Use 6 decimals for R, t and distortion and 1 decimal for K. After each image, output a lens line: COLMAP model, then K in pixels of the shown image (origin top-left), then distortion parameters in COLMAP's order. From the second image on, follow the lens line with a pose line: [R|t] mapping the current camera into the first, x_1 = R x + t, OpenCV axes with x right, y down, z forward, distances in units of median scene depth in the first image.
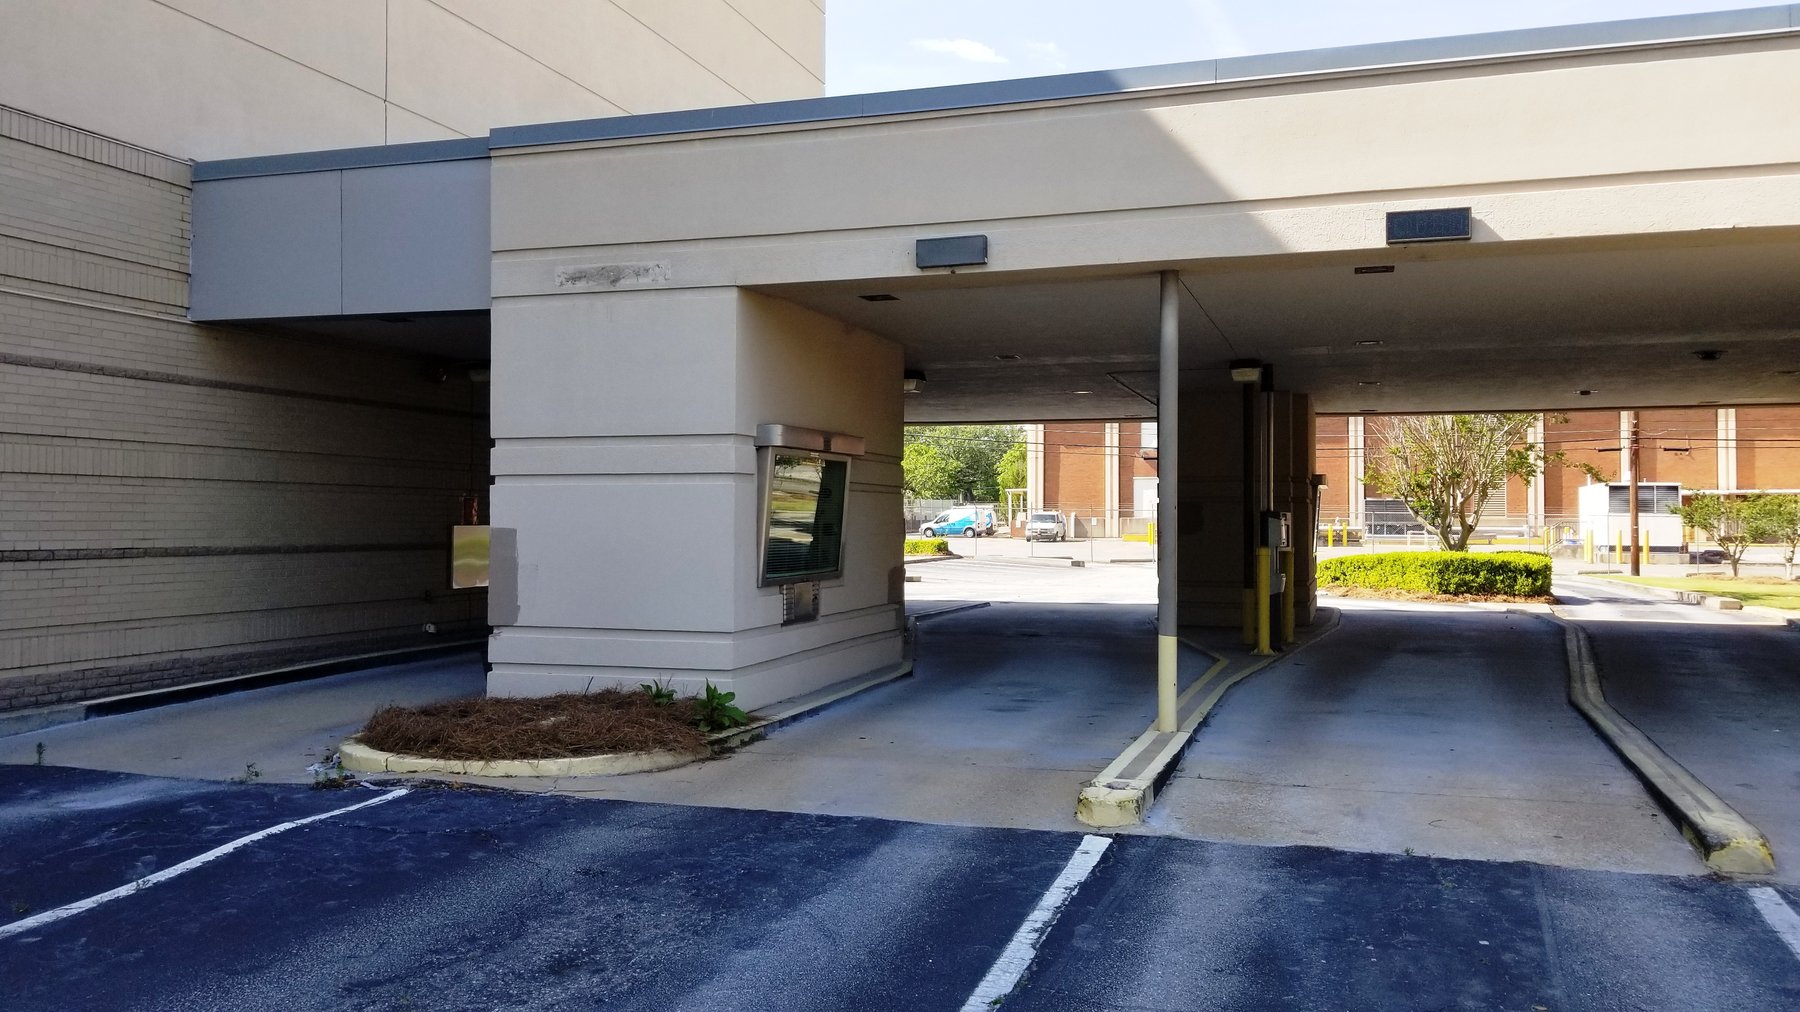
lens RADIAL K [[1432.1, 0, 867.2], [0, 1432.1, 510.2], [0, 0, 1]] dist [0.082318, -0.154044]
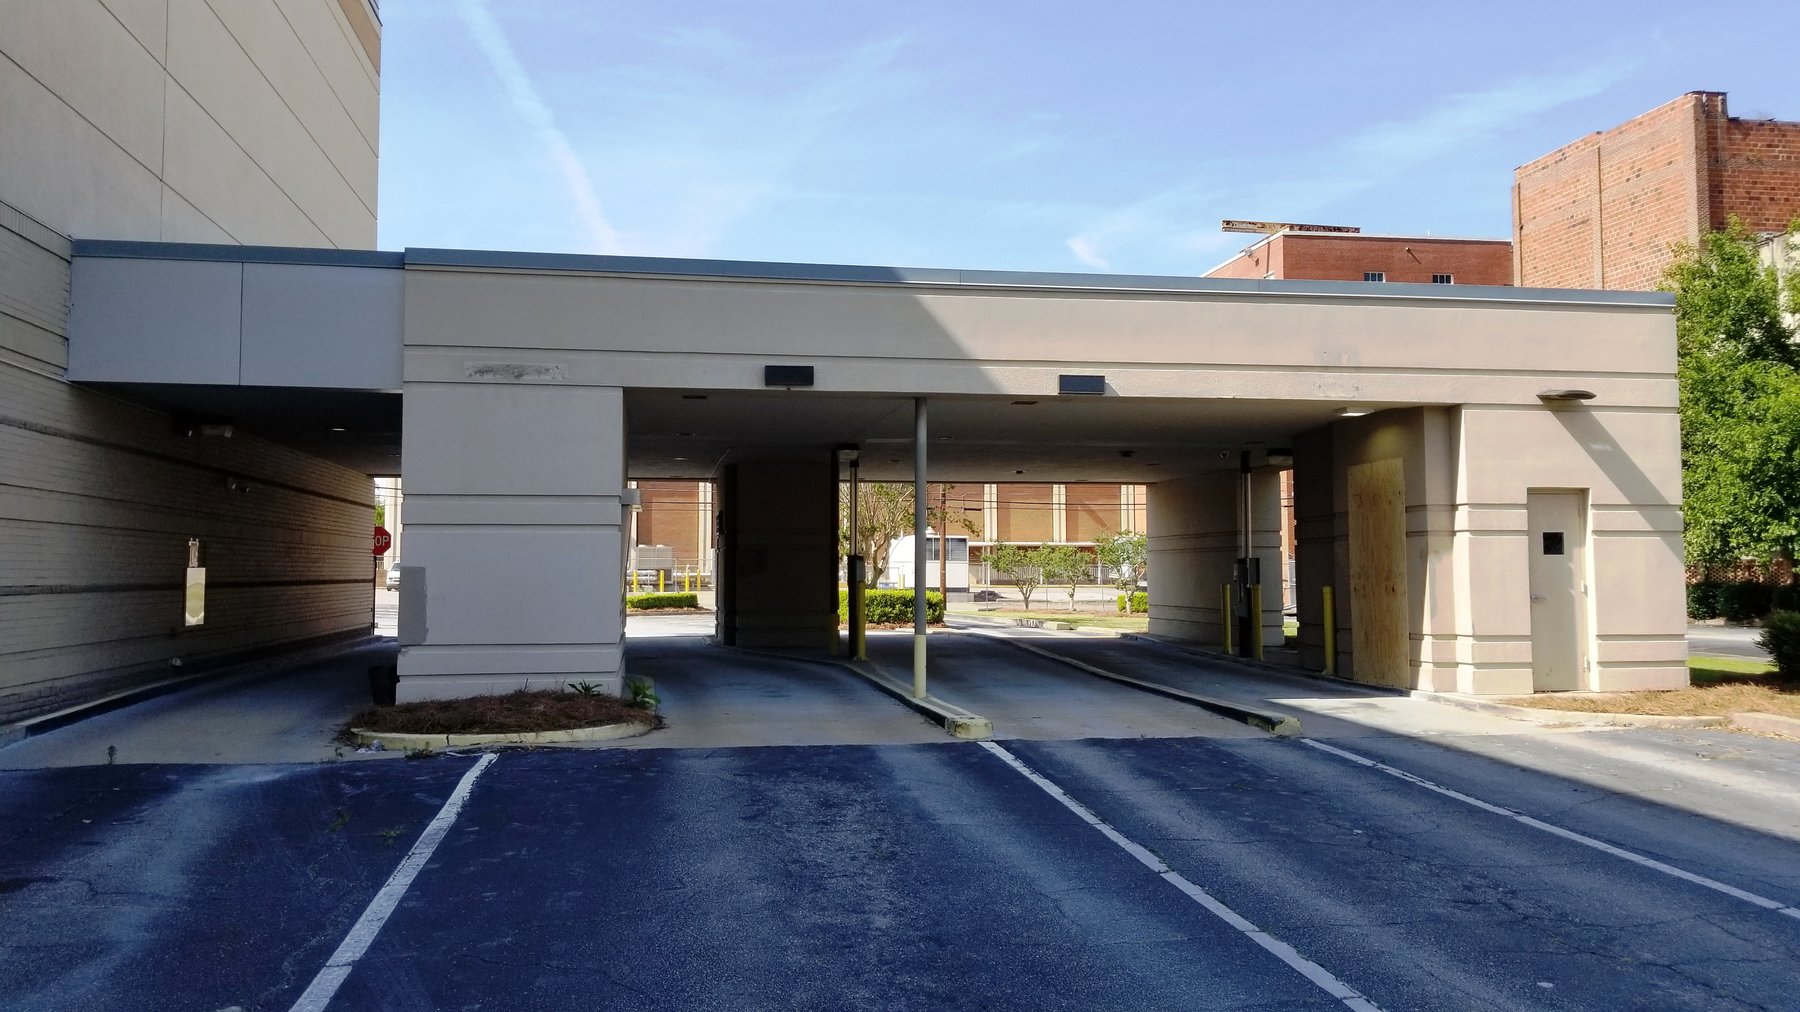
lens RADIAL K [[1432.1, 0, 867.2], [0, 1432.1, 510.2], [0, 0, 1]] dist [0.082318, -0.154044]
pose [[0.886537, 0.016984, 0.462346, -0.482188], [-0.001232, 0.999409, -0.034350, 0.006253], [-0.462656, 0.029883, 0.886034, -0.289342]]
